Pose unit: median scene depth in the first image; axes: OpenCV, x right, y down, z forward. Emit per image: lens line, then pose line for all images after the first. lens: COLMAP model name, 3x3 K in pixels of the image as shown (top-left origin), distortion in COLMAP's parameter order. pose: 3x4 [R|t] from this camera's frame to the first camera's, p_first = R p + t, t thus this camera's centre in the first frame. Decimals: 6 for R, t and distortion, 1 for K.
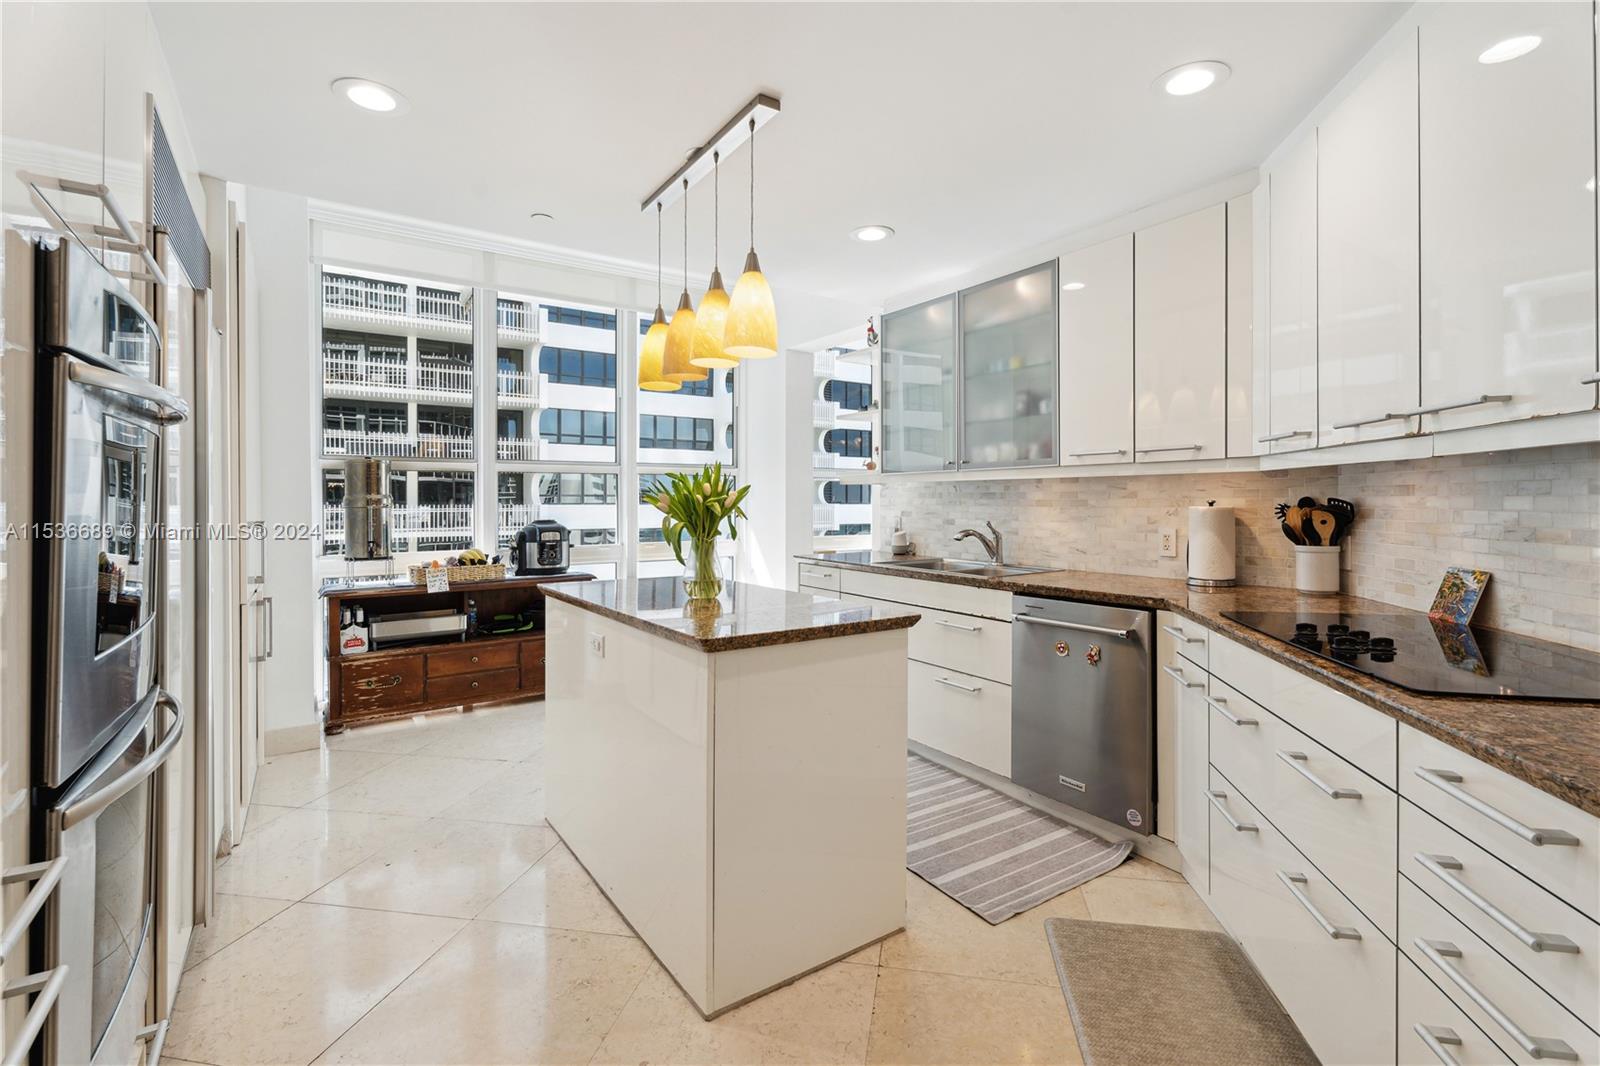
lens RADIAL K [[725.5, 0, 772.4], [0, 725.5, 498.1], [0, 0, 1]] dist [0.005418, 0.000379]
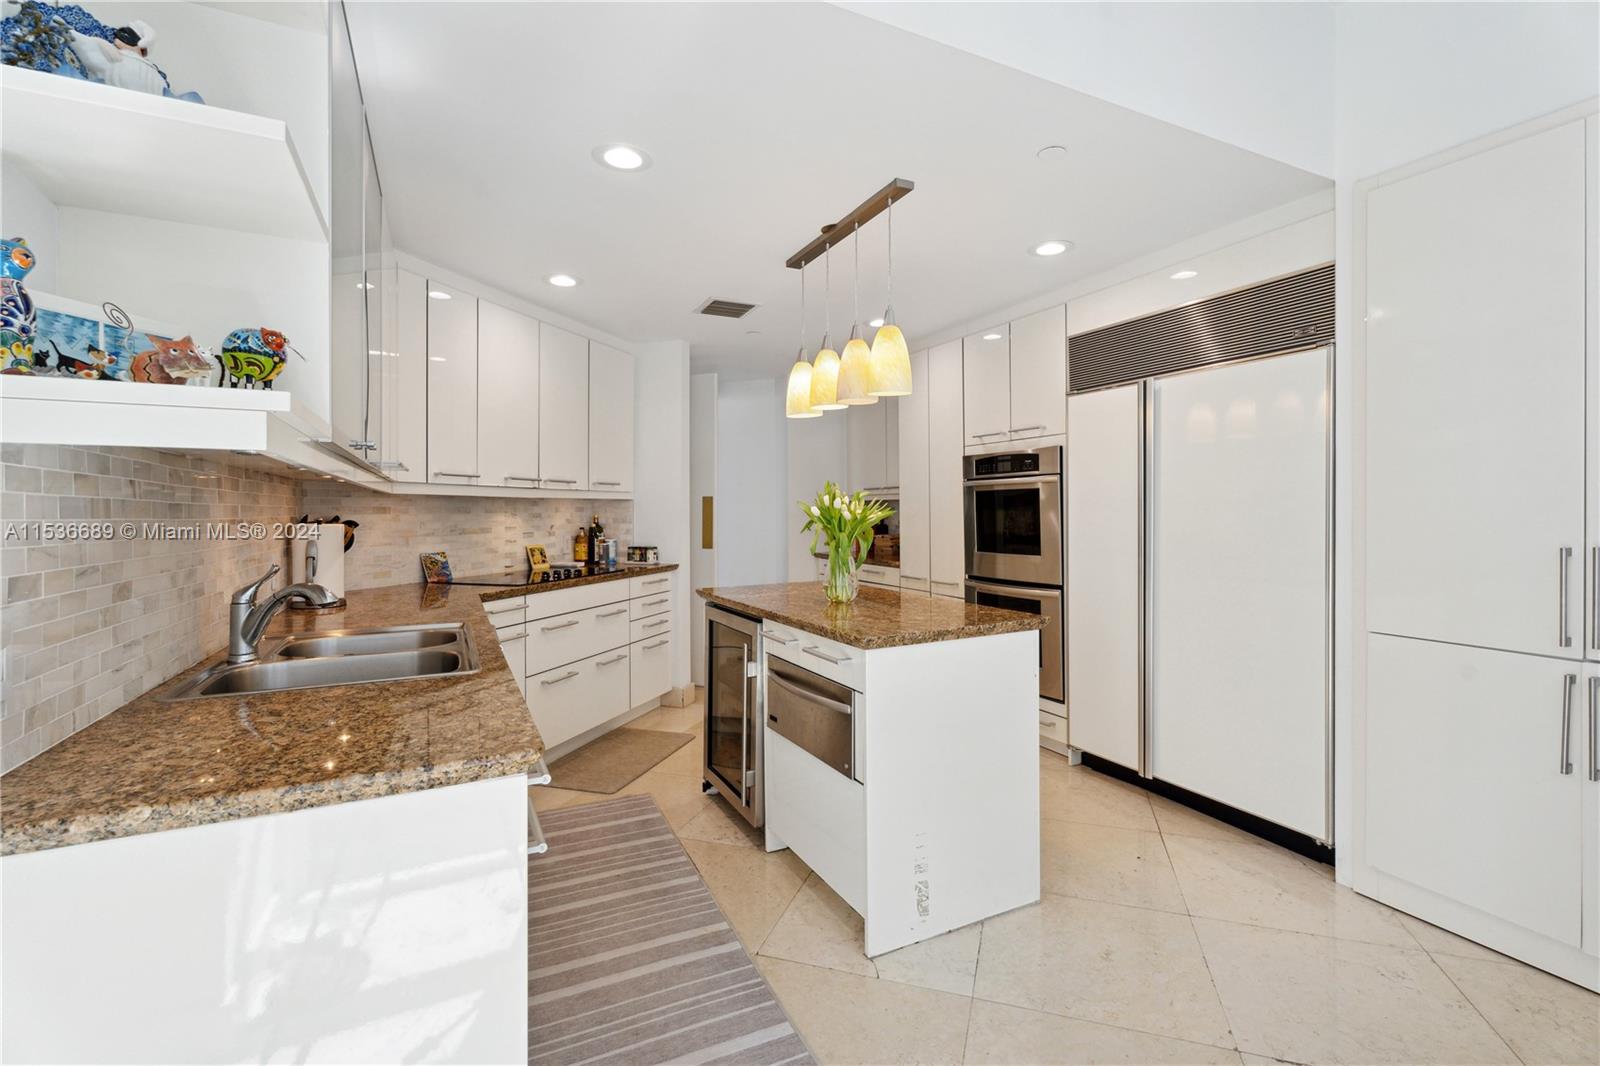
lens RADIAL K [[725.5, 0, 799.1], [0, 725.5, 519.7], [0, 0, 1]] dist [0.005418, 0.000379]
pose [[-0.993244, 0.003957, 0.115979, -0.204072], [0.005008, 0.999949, 0.008777, 0.000035], [-0.115938, 0.009298, -0.993213, 2.641487]]
